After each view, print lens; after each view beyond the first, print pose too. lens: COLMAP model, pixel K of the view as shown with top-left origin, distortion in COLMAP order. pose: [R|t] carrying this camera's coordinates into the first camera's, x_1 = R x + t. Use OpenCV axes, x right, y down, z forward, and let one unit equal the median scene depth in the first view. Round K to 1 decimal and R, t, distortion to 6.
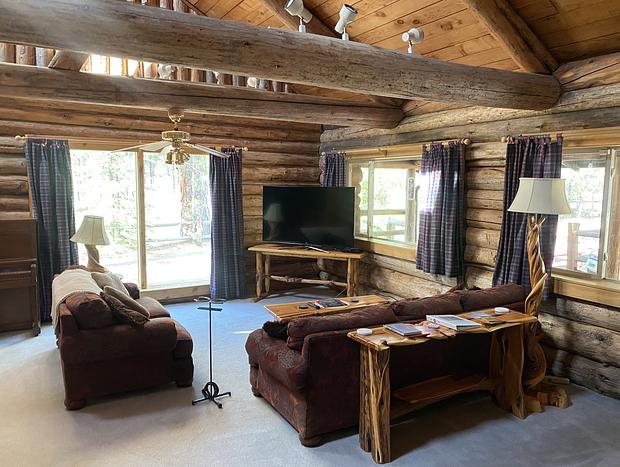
lens RADIAL K [[477.6, 0, 305.0], [0, 477.6, 236.6], [0, 0, 1]] dist [0.021295, -0.002921]
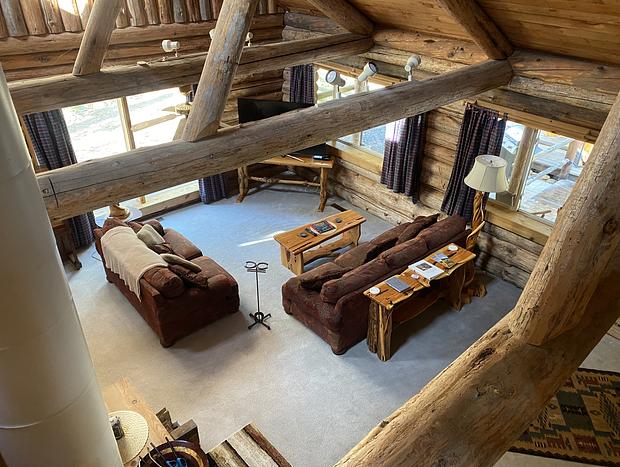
lens RADIAL K [[475.6, 0, 310.0], [0, 475.6, 233.5], [0, 0, 1]] dist [0.116783, -0.177833]
pose [[0.978172, -0.107648, 0.177738, -0.255313], [0.021267, 0.902723, 0.429695, -0.484681], [-0.206704, -0.416536, 0.885308, -0.186238]]
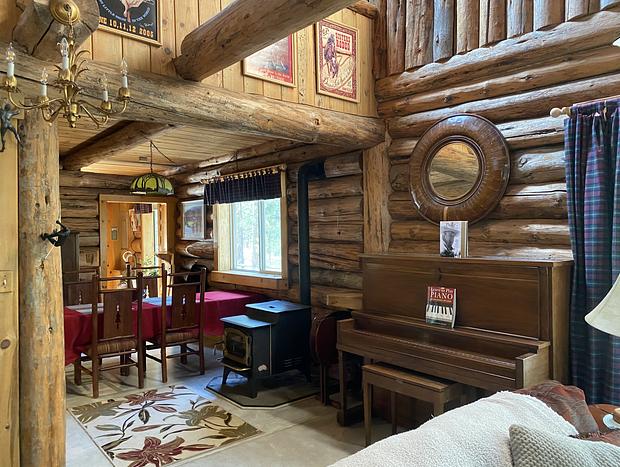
lens RADIAL K [[477.6, 0, 305.0], [0, 477.6, 236.6], [0, 0, 1]] dist [0.021295, -0.002921]
pose [[0.186582, 0.000661, -0.982439, -0.157871], [-0.110962, 0.993615, -0.020405, -0.031689], [0.976153, 0.112820, 0.185464, 0.874855]]
